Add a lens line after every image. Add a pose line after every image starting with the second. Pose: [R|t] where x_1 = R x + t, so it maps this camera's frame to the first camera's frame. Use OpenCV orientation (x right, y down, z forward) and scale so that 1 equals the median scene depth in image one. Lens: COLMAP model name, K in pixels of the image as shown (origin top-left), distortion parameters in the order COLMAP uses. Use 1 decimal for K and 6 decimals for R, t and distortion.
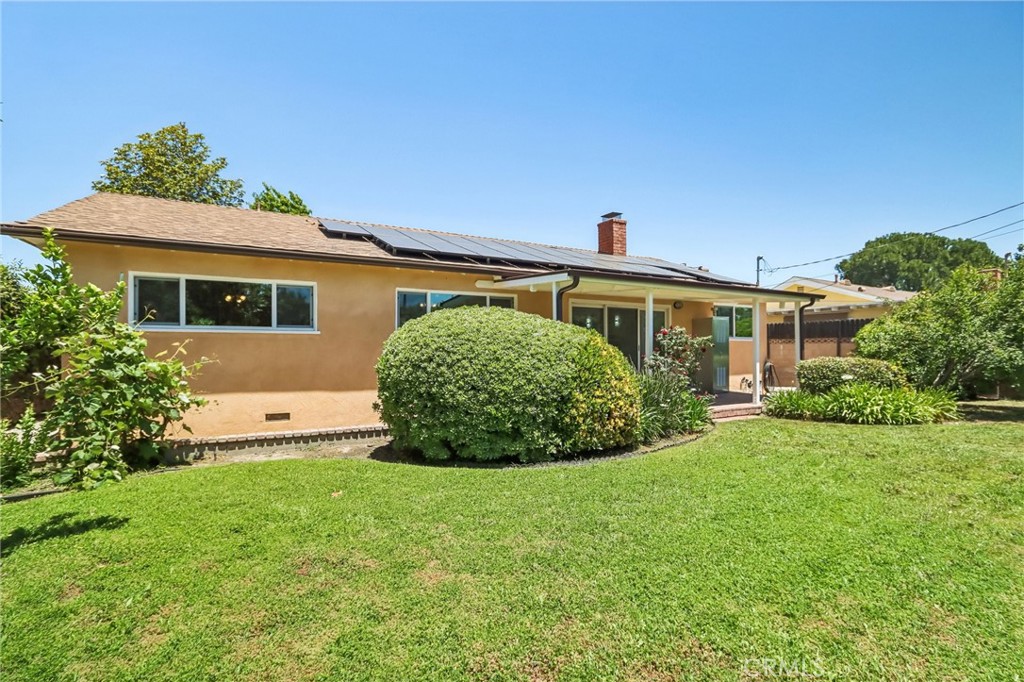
lens RADIAL K [[476.3, 0, 505.9], [0, 476.3, 338.1], [0, 0, 1]] dist [-0.021133, 0.004127]
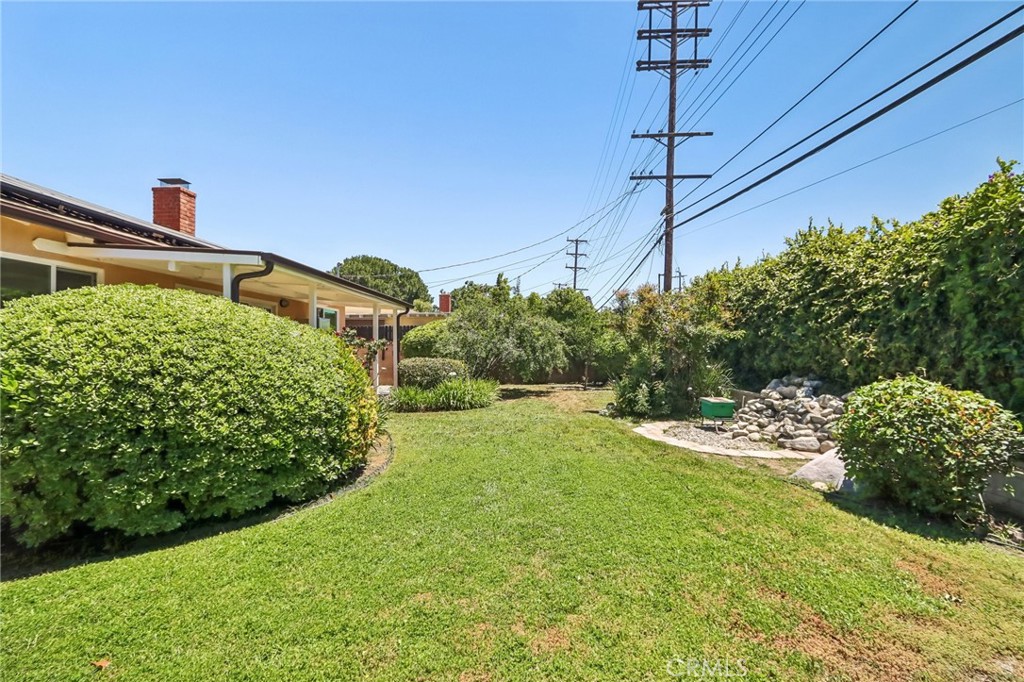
lens RADIAL K [[476.3, 0, 507.7], [0, 476.3, 346.7], [0, 0, 1]] dist [-0.021133, 0.004127]
pose [[0.536399, 0.006924, 0.843936, -0.420239], [-0.021986, 0.999742, 0.005772, 0.000527], [-0.843678, -0.021651, 0.536413, 0.311615]]
